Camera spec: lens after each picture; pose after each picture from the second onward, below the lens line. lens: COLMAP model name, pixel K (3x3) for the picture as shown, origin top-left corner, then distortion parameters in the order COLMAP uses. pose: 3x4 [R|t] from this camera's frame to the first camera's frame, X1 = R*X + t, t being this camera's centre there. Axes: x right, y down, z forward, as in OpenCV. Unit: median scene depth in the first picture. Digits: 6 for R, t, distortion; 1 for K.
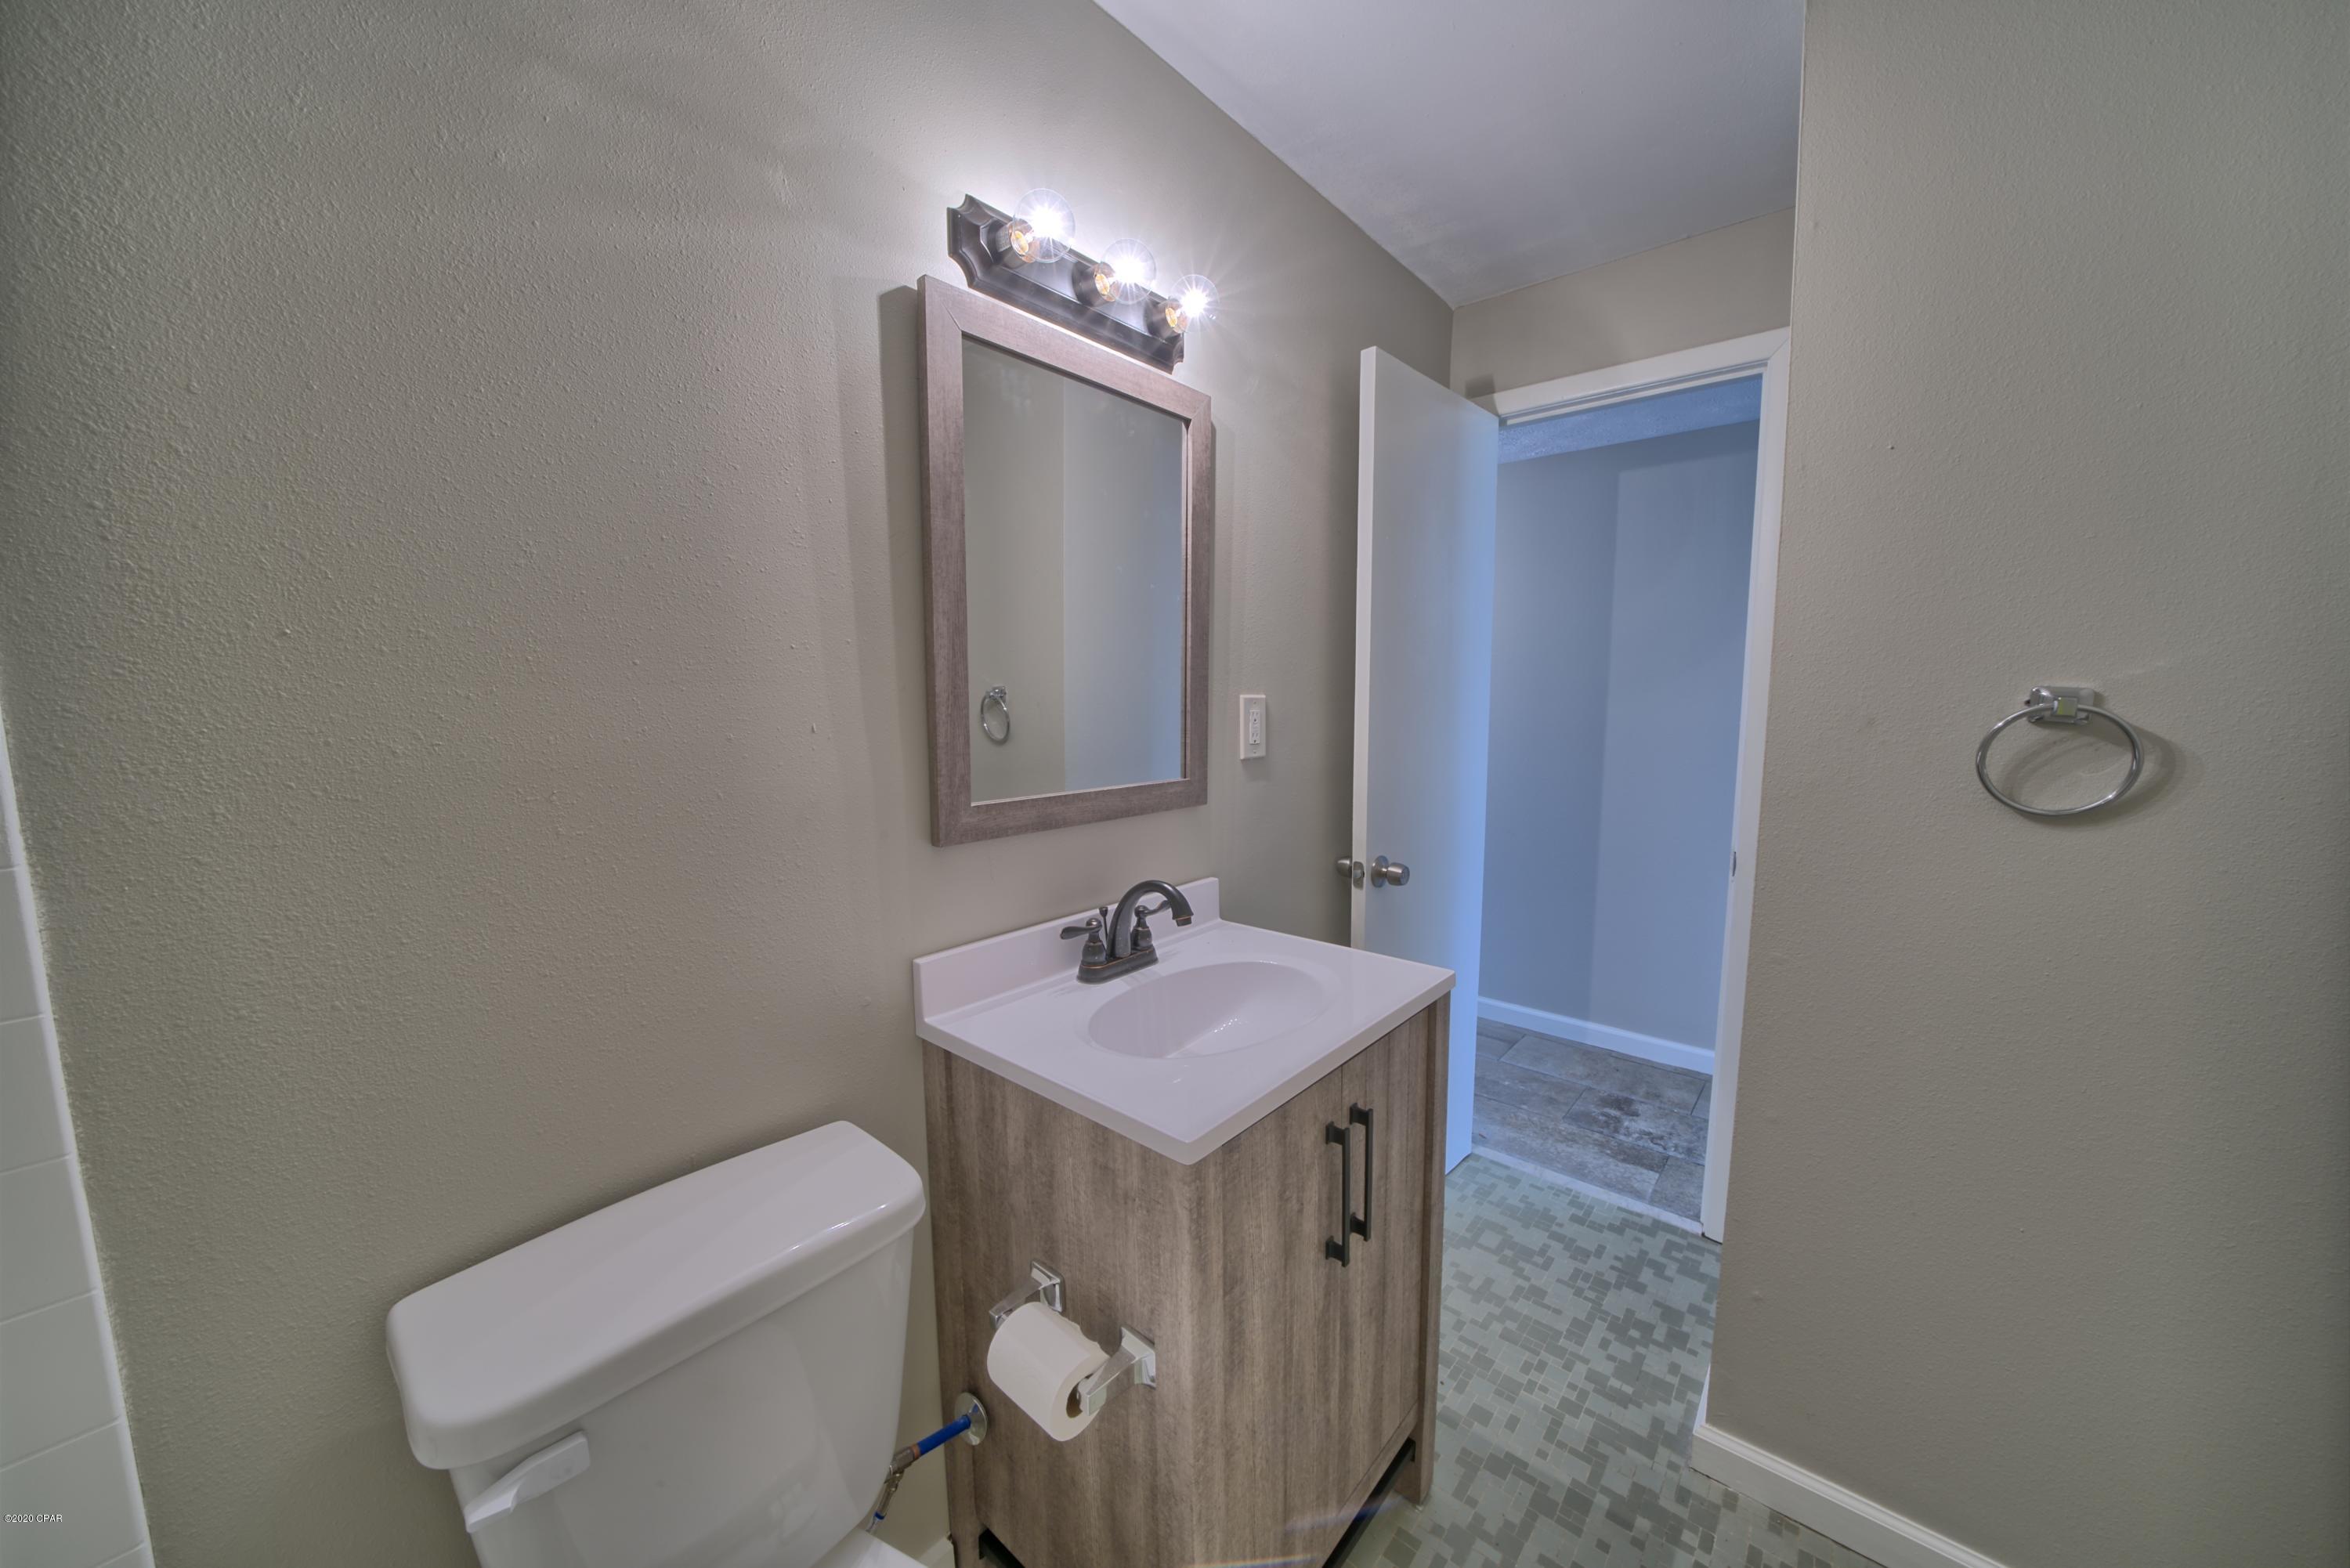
lens RADIAL K [[811.4, 0, 1168.9], [0, 811.4, 786.5], [0, 0, 1]] dist [-0.021156, 0.000242]
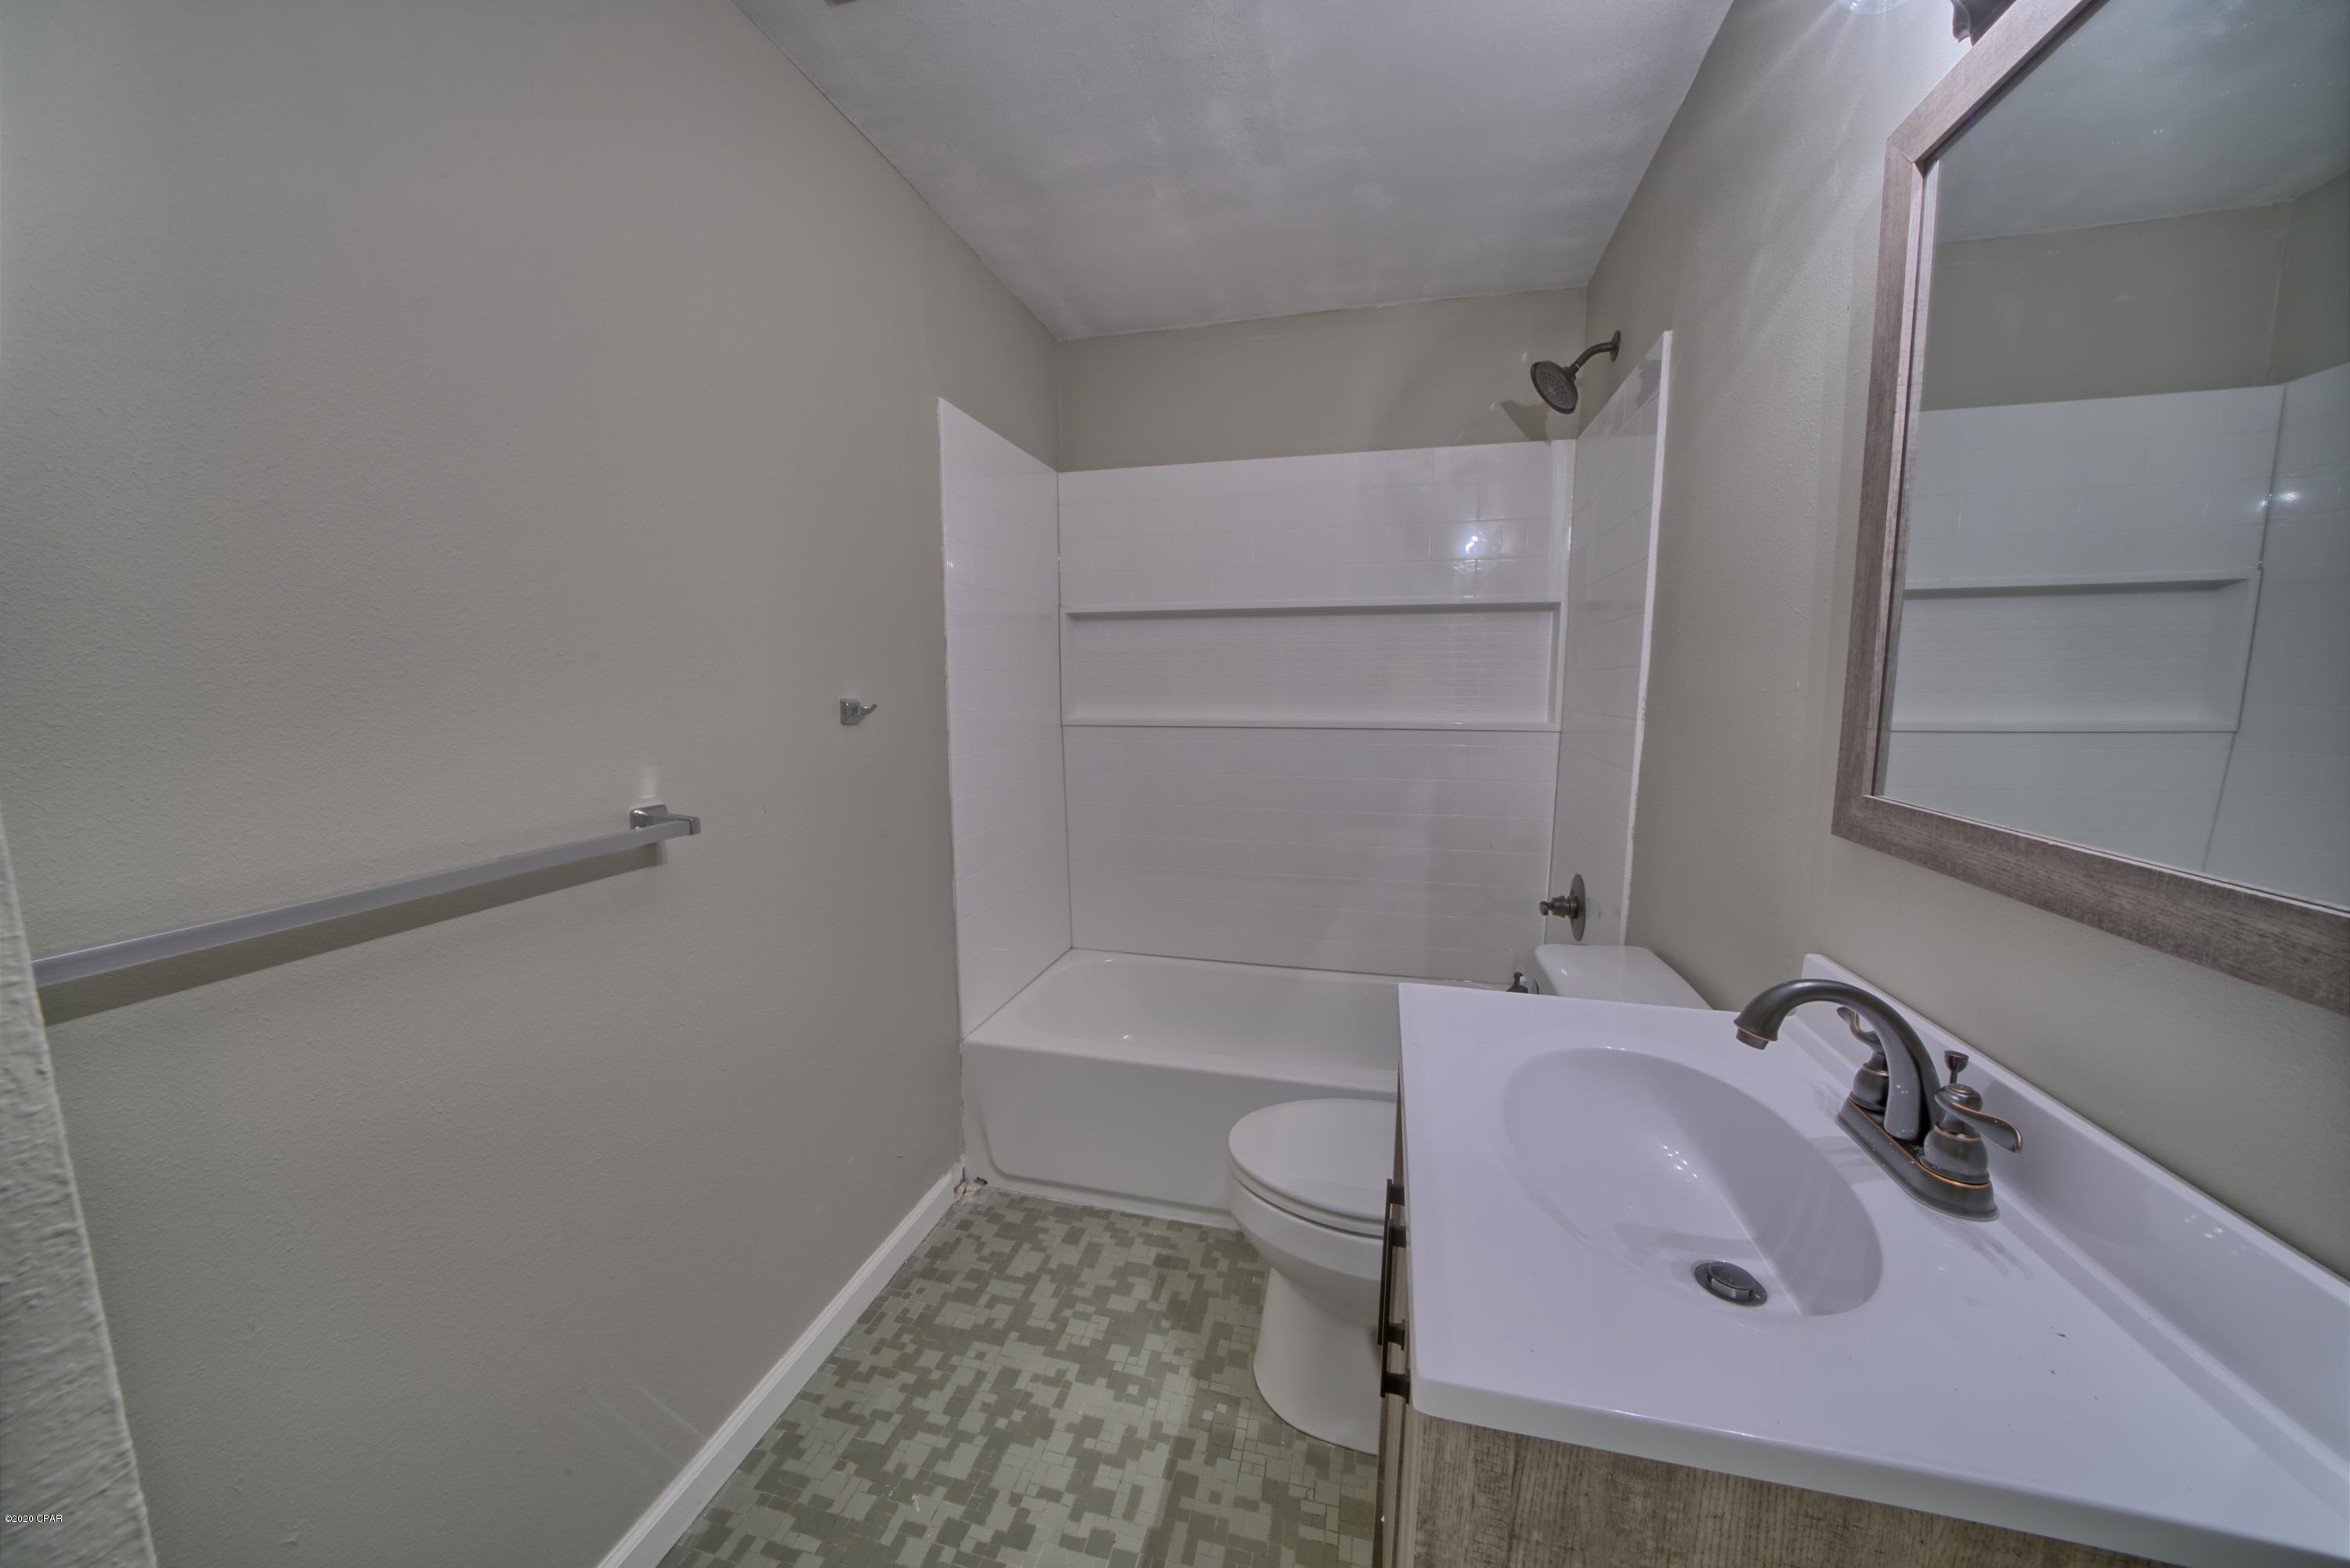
lens RADIAL K [[811.4, 0, 1168.9], [0, 811.4, 786.5], [0, 0, 1]] dist [-0.021156, 0.000242]
pose [[-0.894478, 0.065256, -0.442325, 0.614547], [-0.043235, 0.972032, 0.230835, -0.119093], [0.445017, 0.225601, -0.866640, 1.220030]]
